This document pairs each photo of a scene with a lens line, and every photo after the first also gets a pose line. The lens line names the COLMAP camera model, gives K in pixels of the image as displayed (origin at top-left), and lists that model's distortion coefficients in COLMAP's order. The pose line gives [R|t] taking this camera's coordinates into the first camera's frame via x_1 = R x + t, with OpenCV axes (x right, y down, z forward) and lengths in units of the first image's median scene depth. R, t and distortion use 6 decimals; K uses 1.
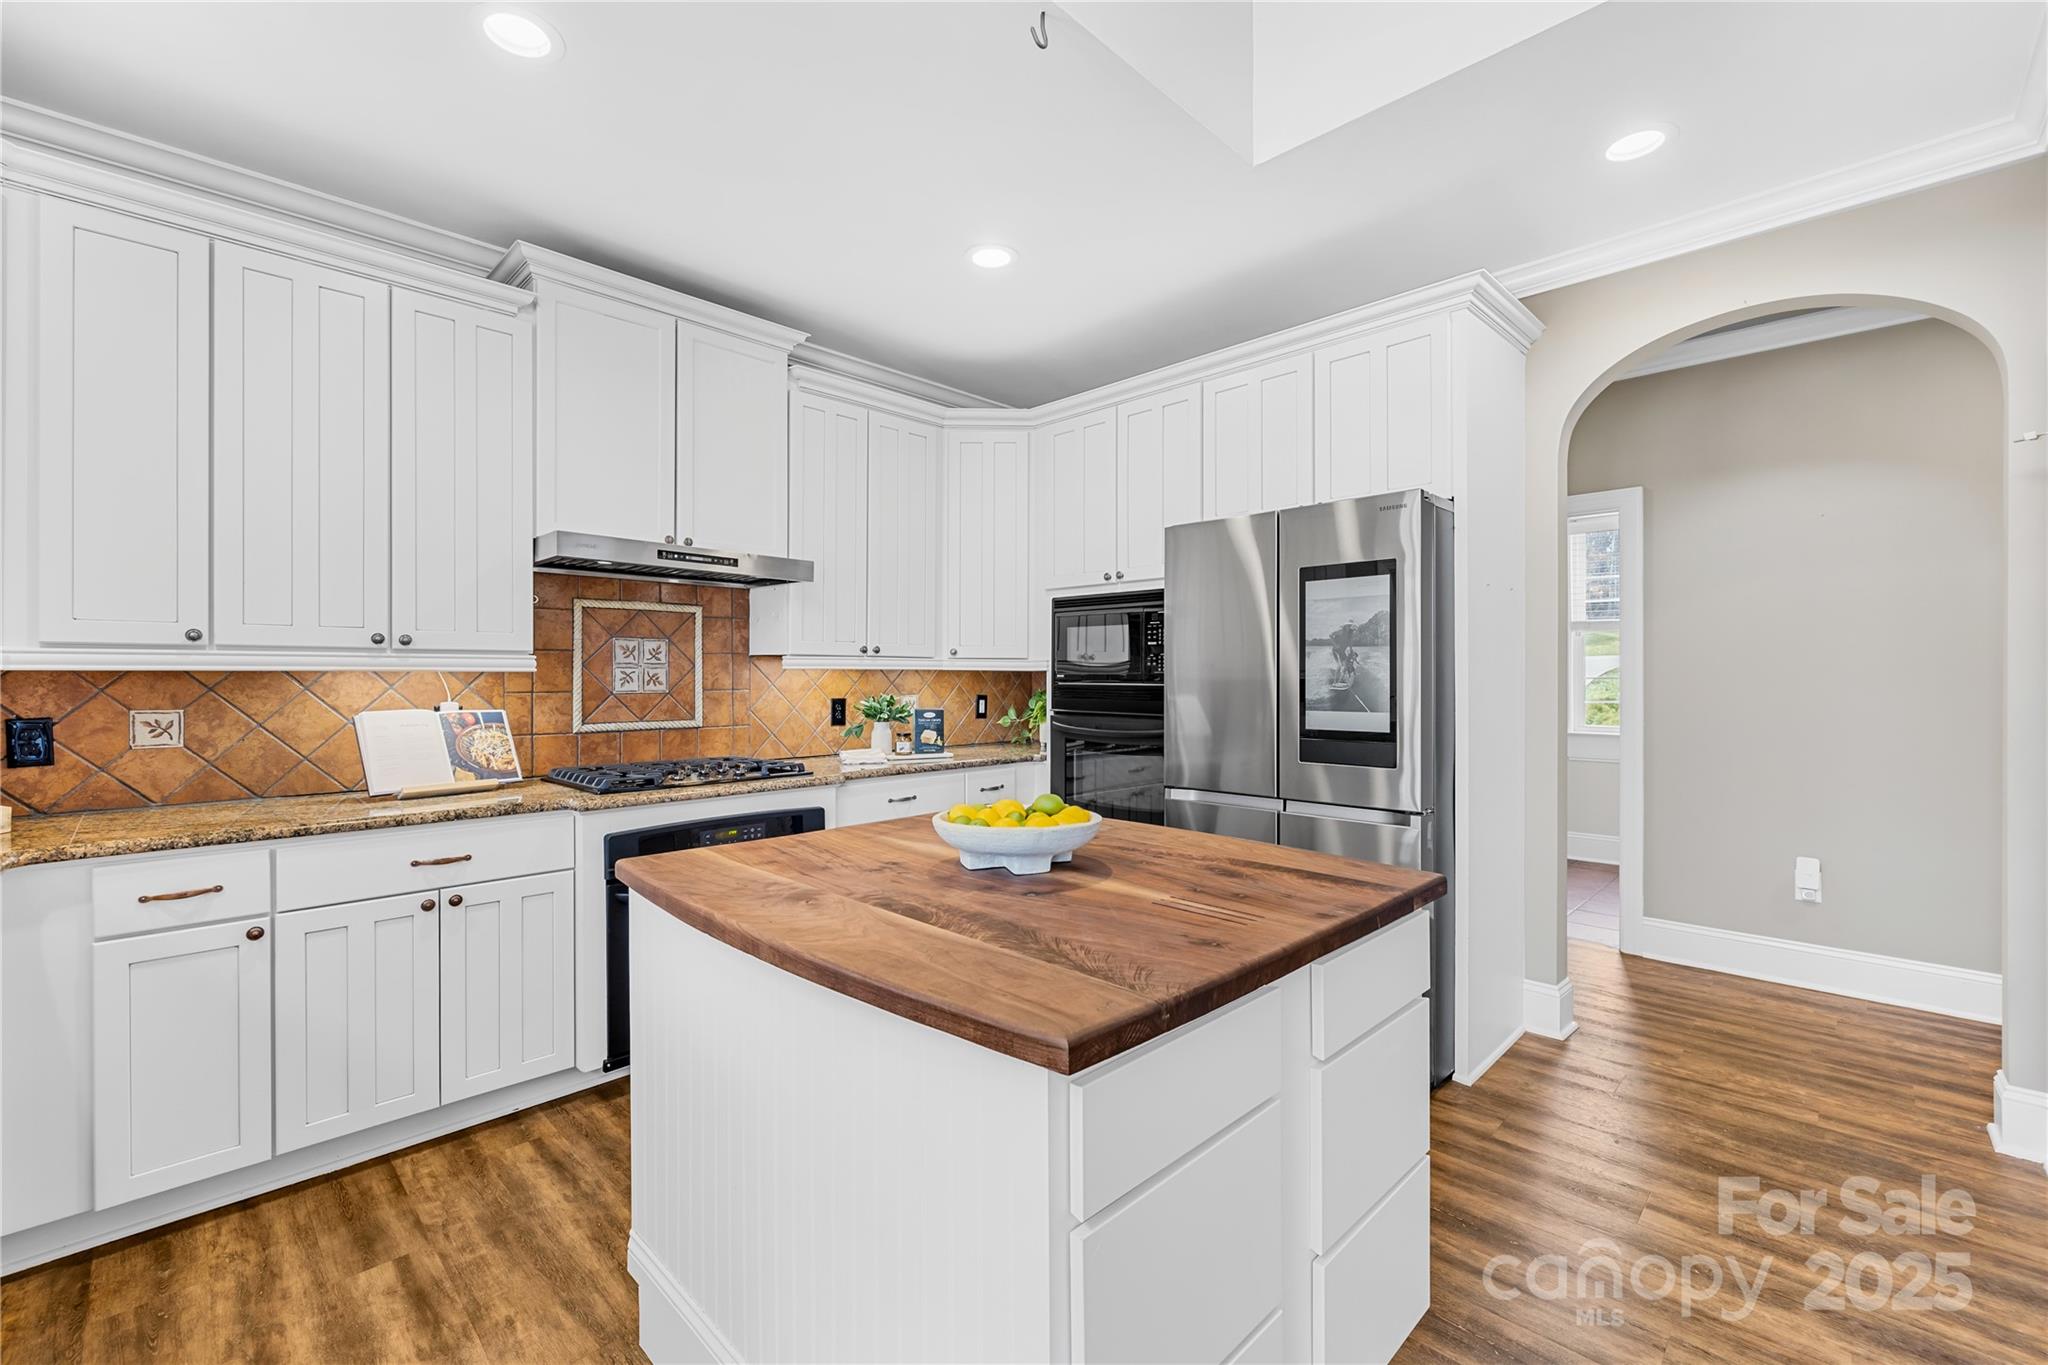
lens RADIAL K [[890.0, 0, 1025.0], [0, 890.0, 675.1], [0, 0, 1]] dist [-0.001920, 0.002525]
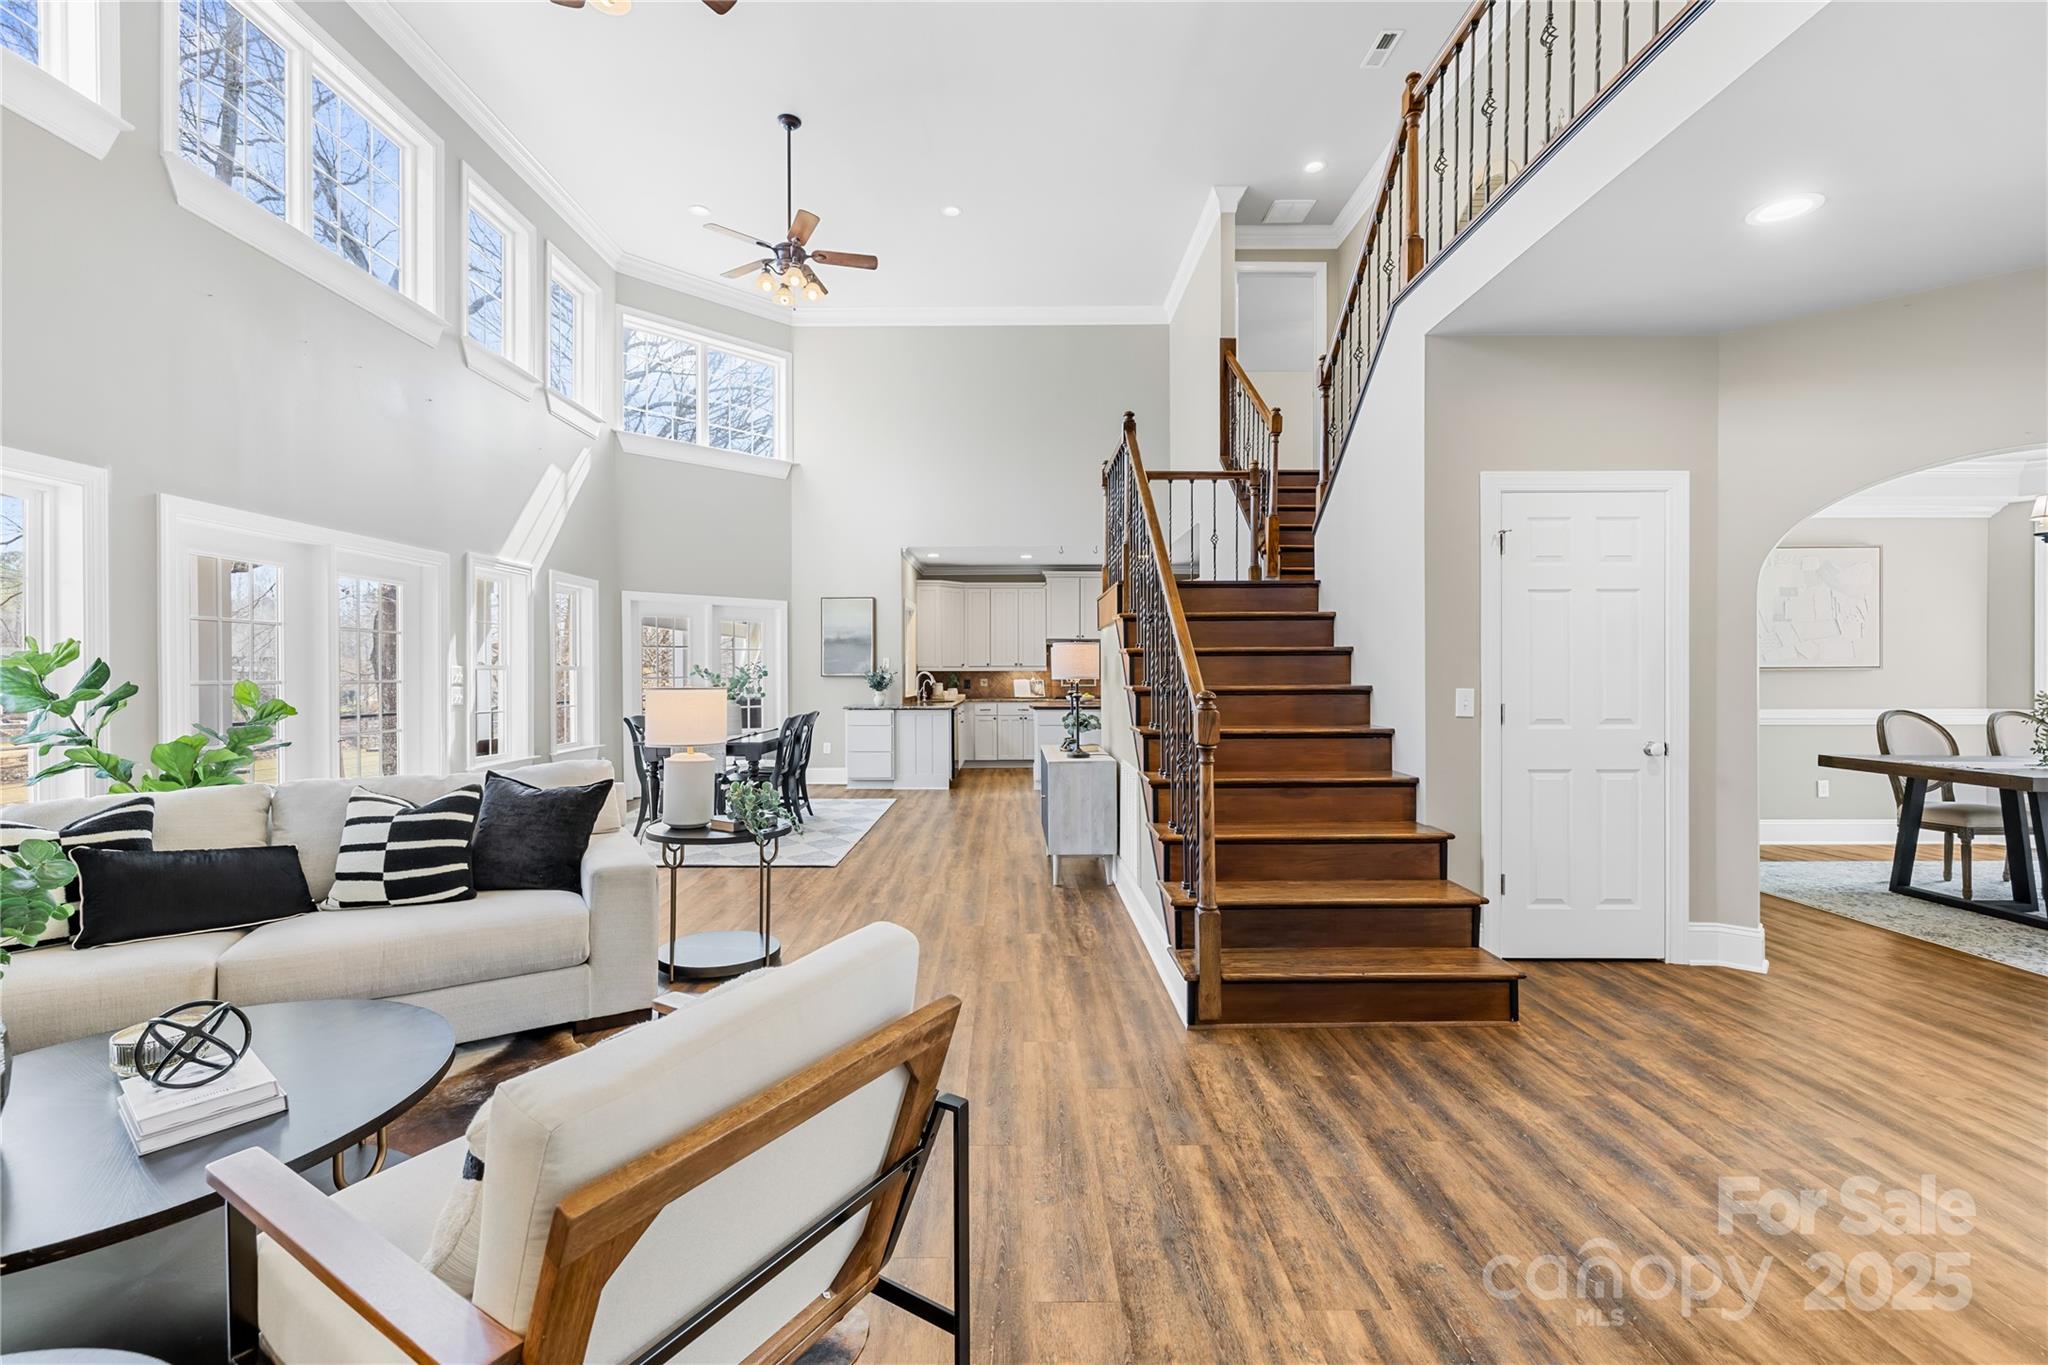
lens RADIAL K [[858.5, 0, 1019.4], [0, 858.5, 677.1], [0, 0, 1]] dist [0.002961, 0.000144]
pose [[0.700338, 0.002468, -0.713807, 2.100907], [0.003362, 0.999972, 0.006757, -0.002351], [0.713804, -0.007132, 0.700310, -1.804579]]
